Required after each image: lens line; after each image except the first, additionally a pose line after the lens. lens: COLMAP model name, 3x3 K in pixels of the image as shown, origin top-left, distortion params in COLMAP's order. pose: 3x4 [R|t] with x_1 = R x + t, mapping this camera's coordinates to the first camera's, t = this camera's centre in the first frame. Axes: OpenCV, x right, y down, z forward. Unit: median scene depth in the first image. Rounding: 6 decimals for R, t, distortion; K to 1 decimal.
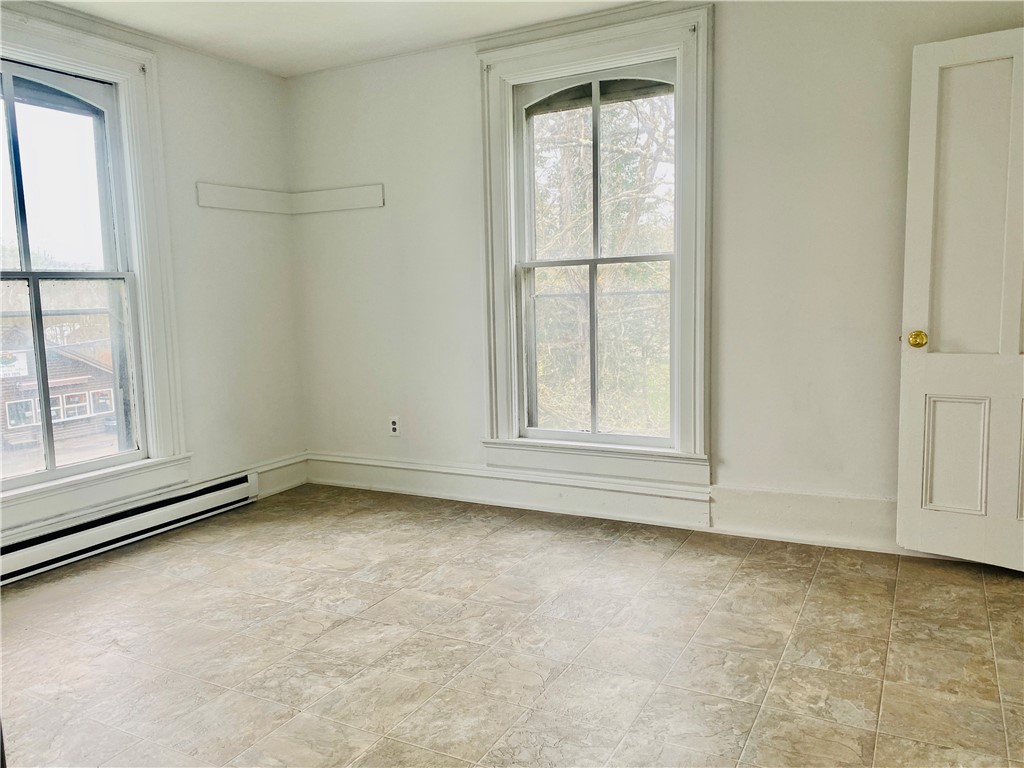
lens RADIAL K [[843.9, 0, 514.3], [0, 843.9, 370.6], [0, 0, 1]] dist [0.127804, 0.006211]
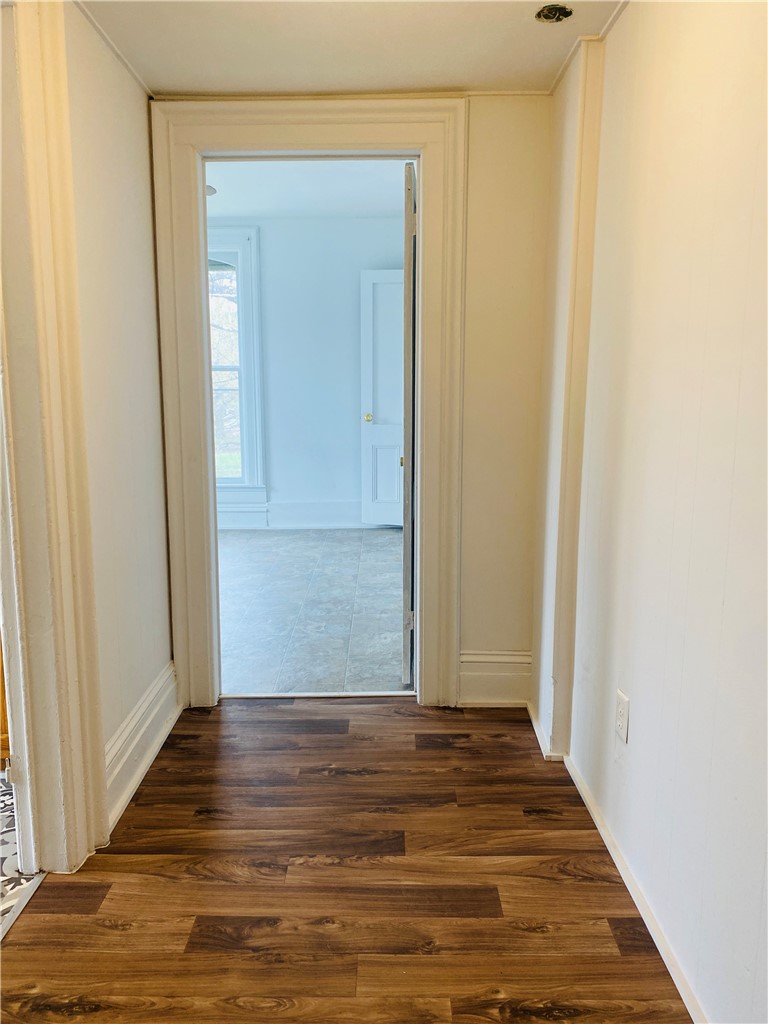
lens RADIAL K [[843.9, 0, 384.0], [0, 843.9, 512.0], [0, 0, 1]] dist [0.127804, 0.006211]
pose [[0.893838, -0.043223, 0.446303, -0.327405], [0.027362, 0.998746, 0.041925, 0.087848], [-0.447555, -0.025262, 0.893899, -0.650501]]
